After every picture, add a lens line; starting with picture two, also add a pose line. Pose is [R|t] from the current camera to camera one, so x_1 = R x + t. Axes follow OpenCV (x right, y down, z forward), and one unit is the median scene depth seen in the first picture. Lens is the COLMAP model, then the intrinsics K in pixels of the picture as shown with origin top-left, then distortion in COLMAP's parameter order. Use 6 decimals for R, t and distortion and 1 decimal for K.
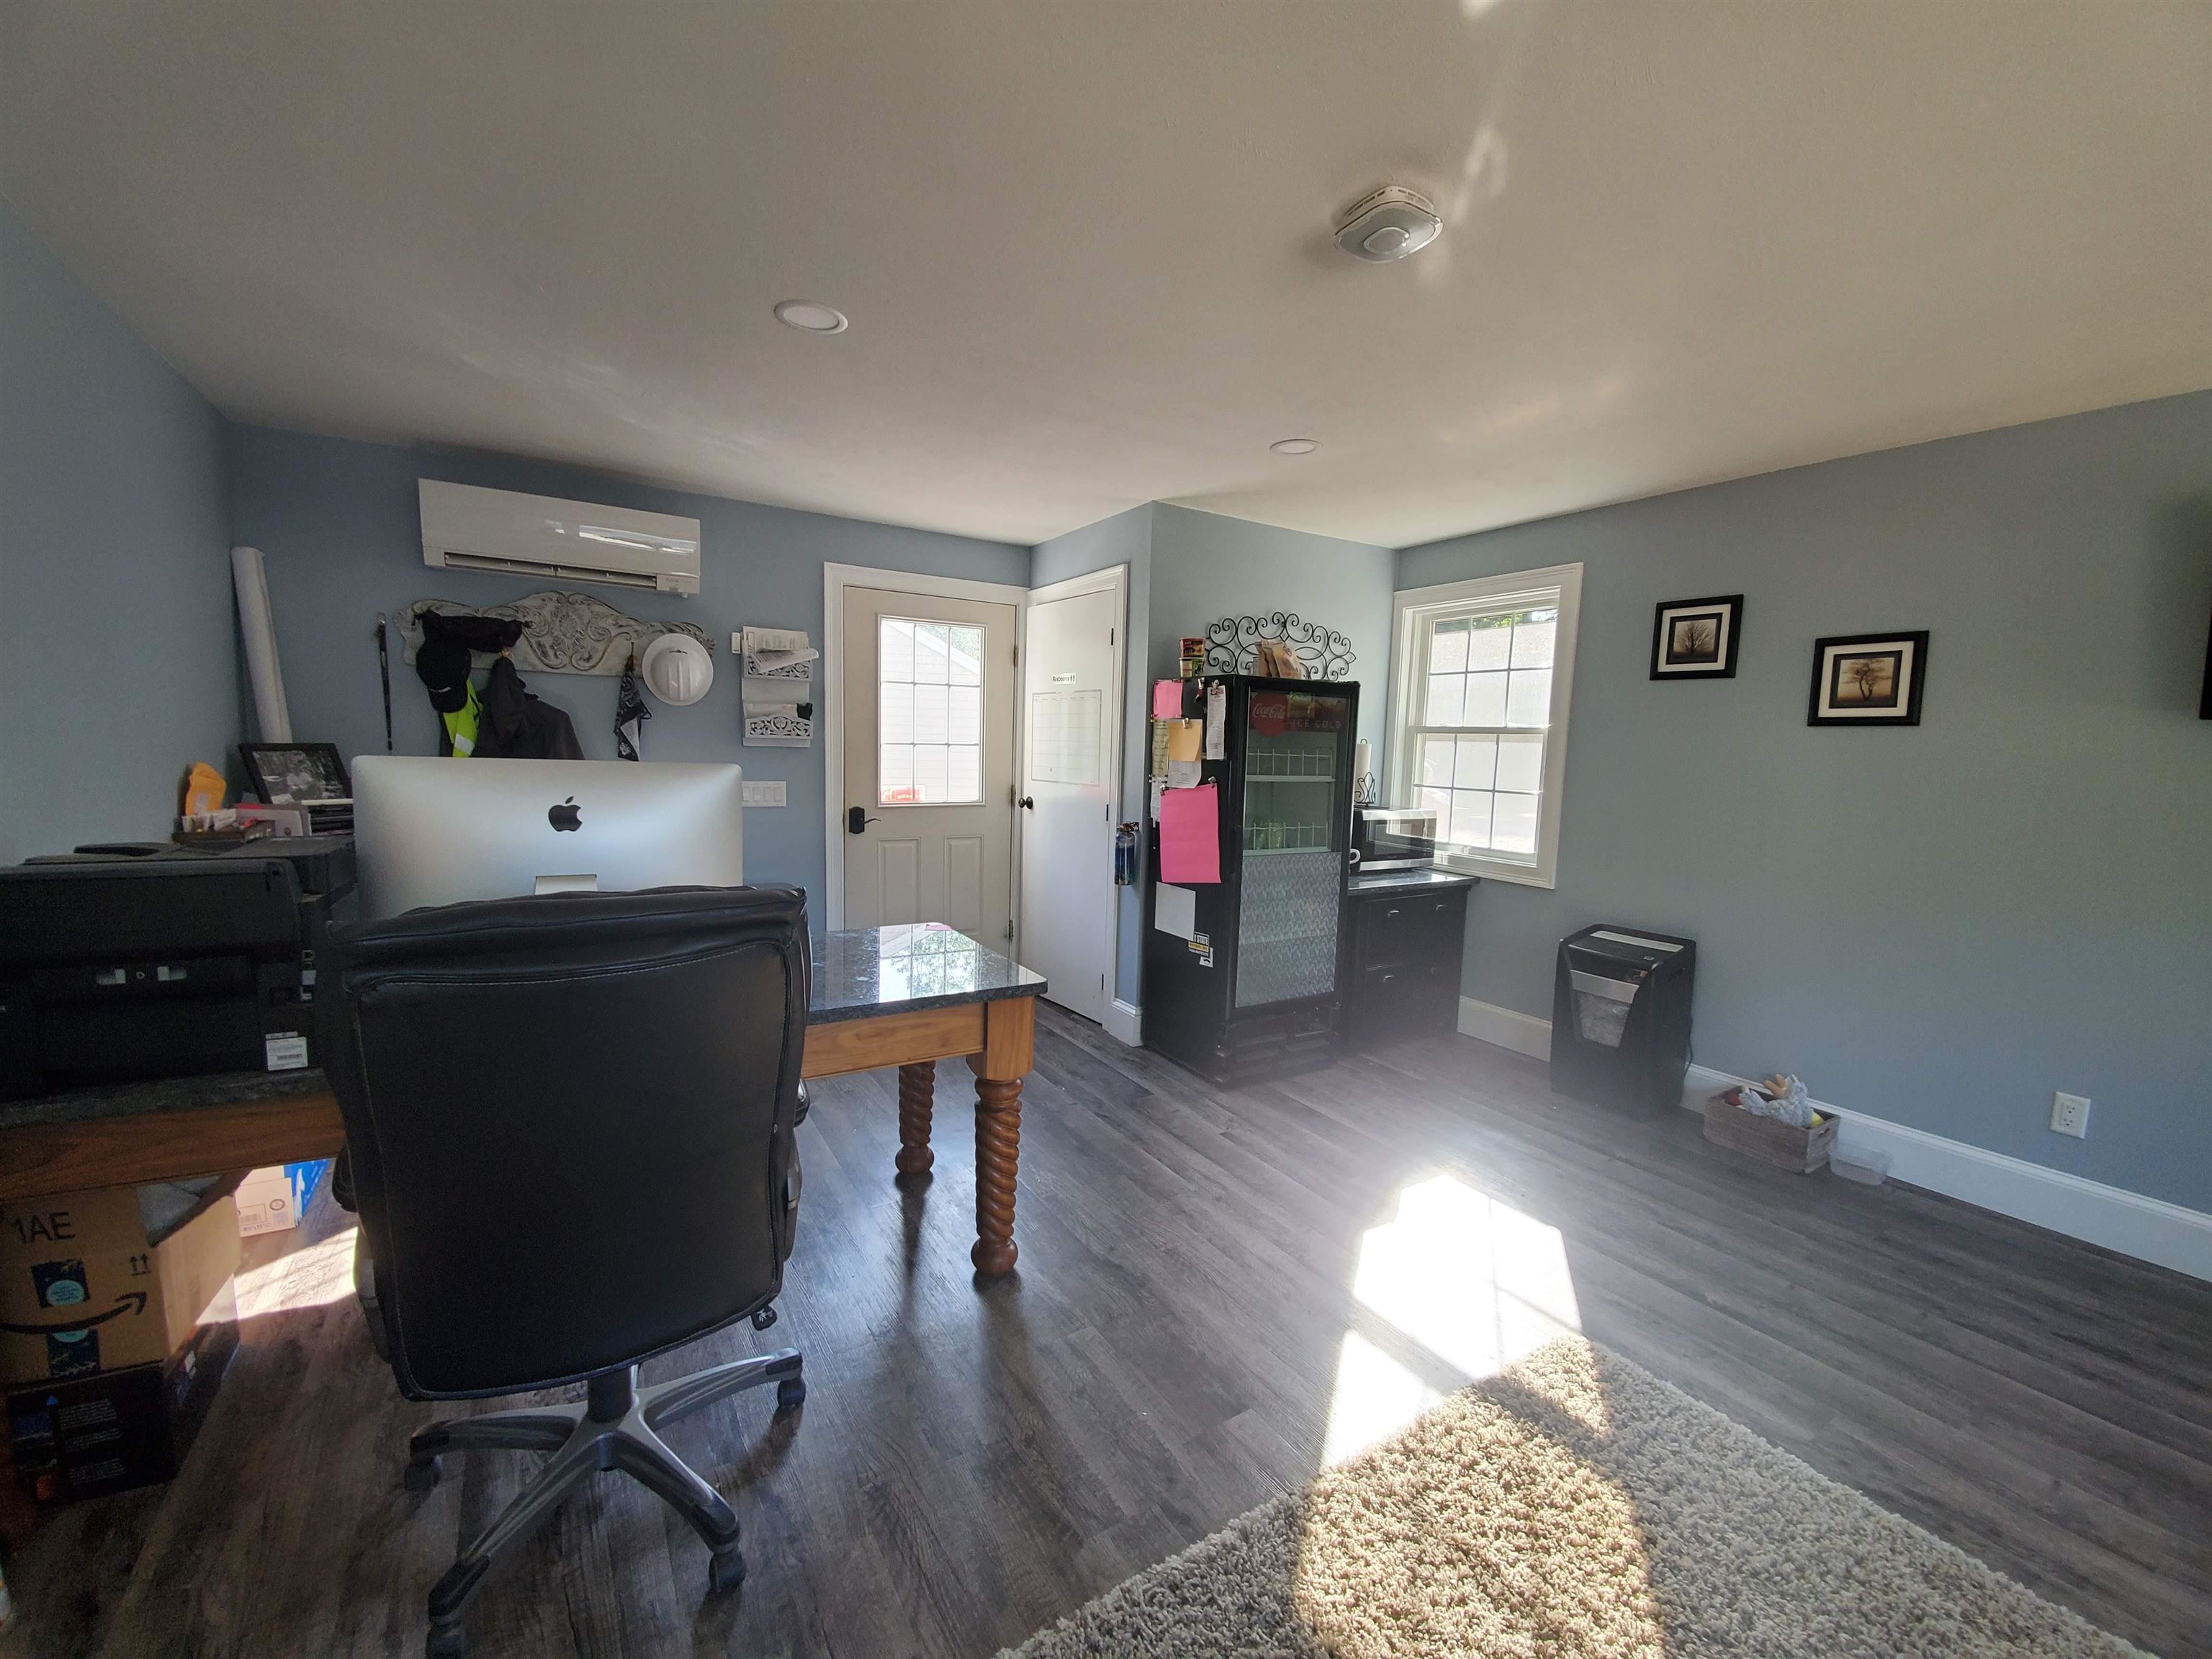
lens RADIAL K [[876.3, 0, 1096.7], [0, 876.3, 837.3], [0, 0, 1]] dist [0.015908, -0.018152]
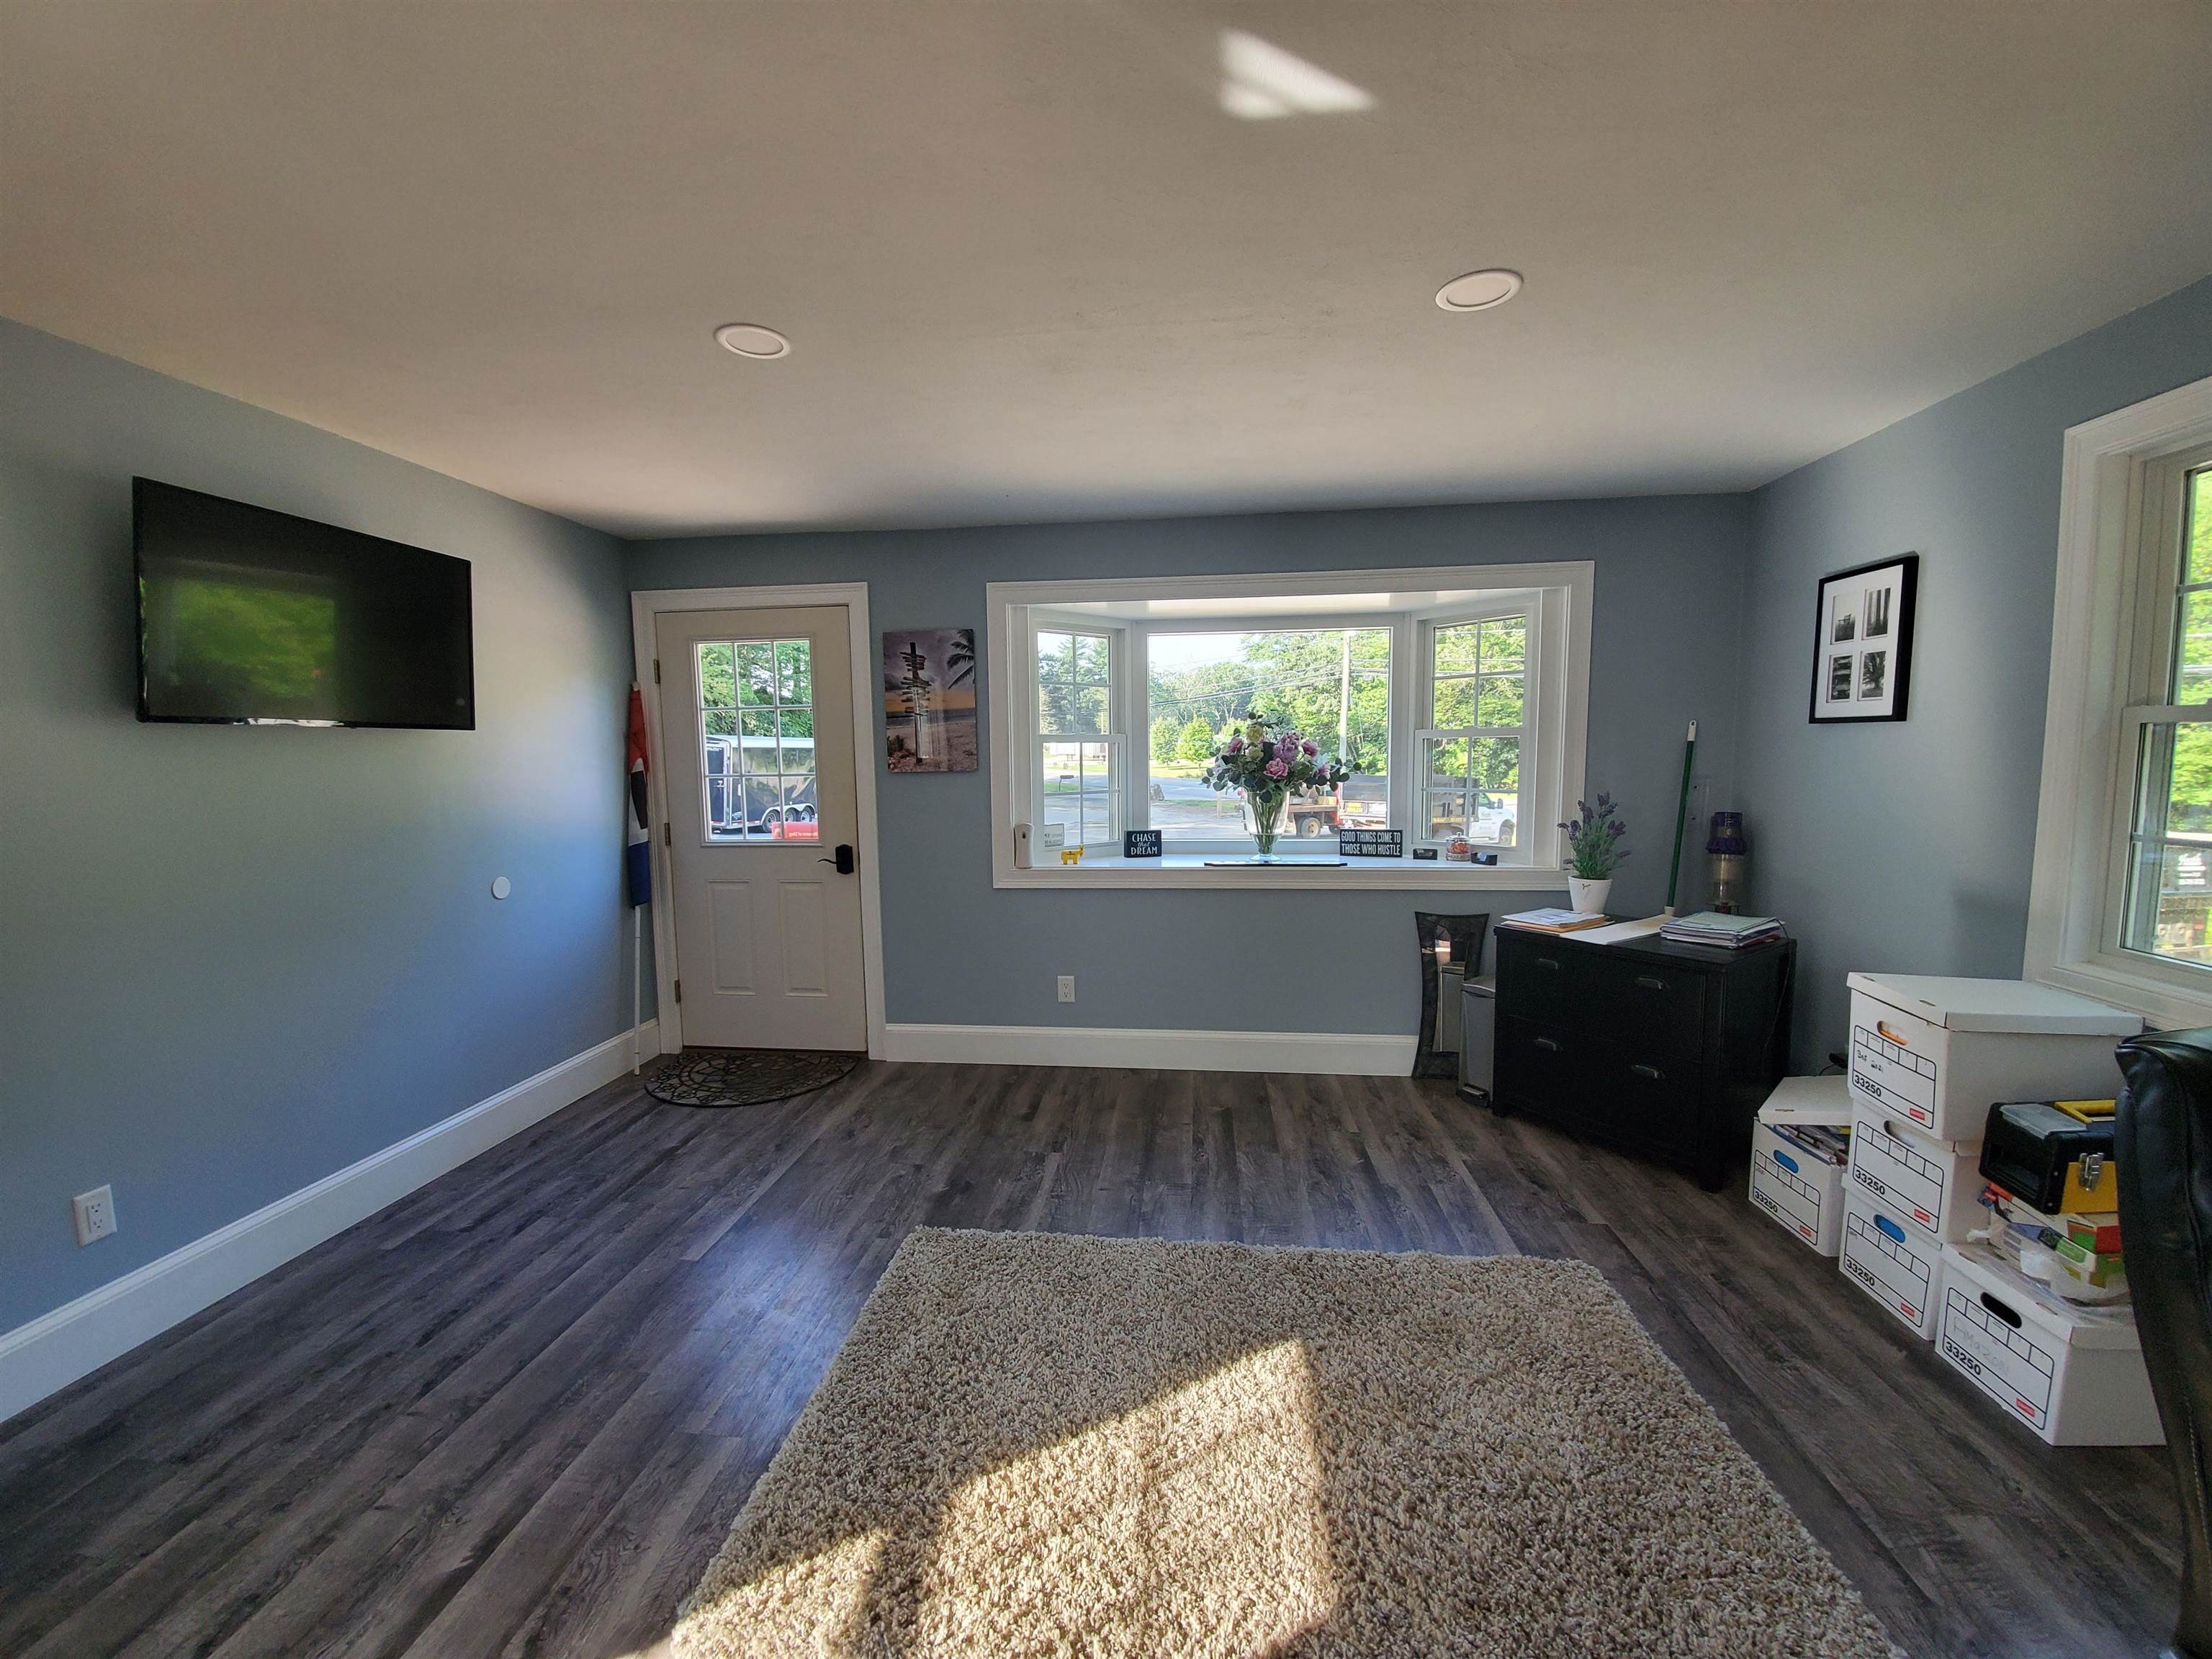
lens RADIAL K [[876.3, 0, 1096.7], [0, 876.3, 837.3], [0, 0, 1]] dist [0.015908, -0.018152]
pose [[-0.788480, -0.078428, 0.610040, -0.039441], [0.056356, 0.978453, 0.198632, -0.084535], [-0.612474, 0.190997, -0.767070, 0.658451]]
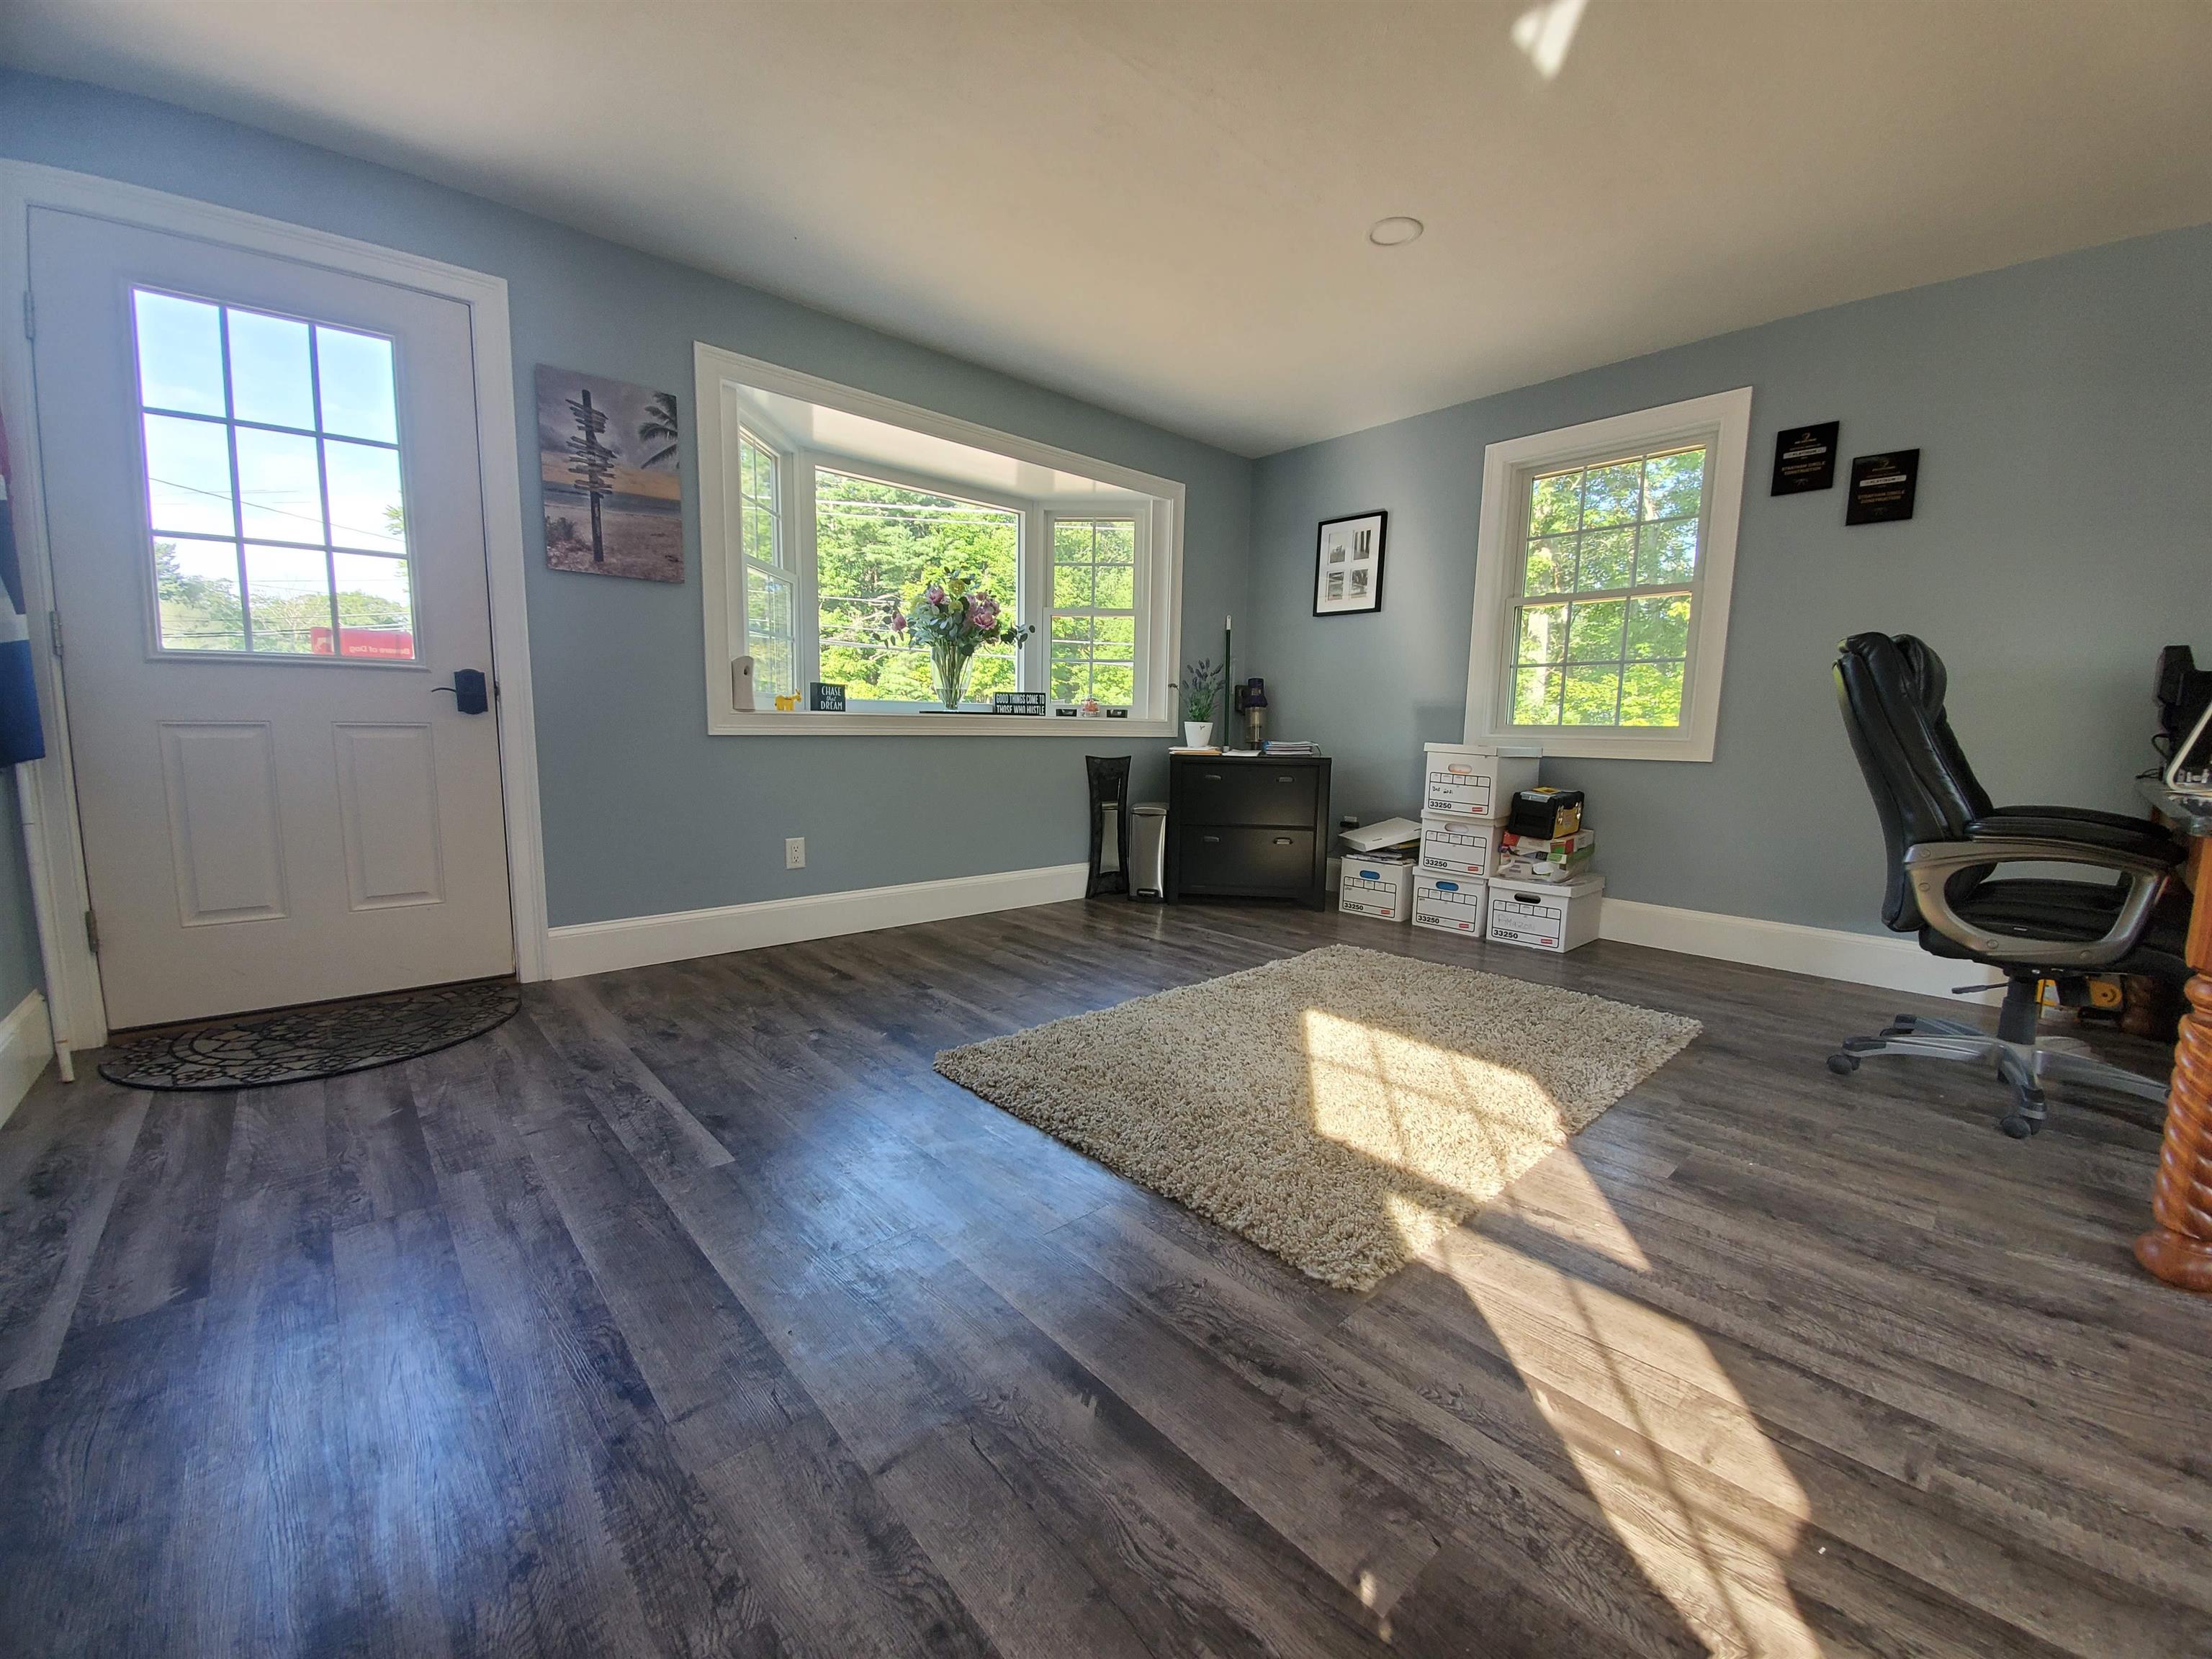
lens RADIAL K [[876.3, 0, 1096.7], [0, 876.3, 837.3], [0, 0, 1]] dist [0.015908, -0.018152]
pose [[-0.982292, -0.023636, -0.185861, 0.475562], [-0.066423, 0.971509, 0.227504, 0.053394], [0.175189, 0.235821, -0.955875, 0.836894]]
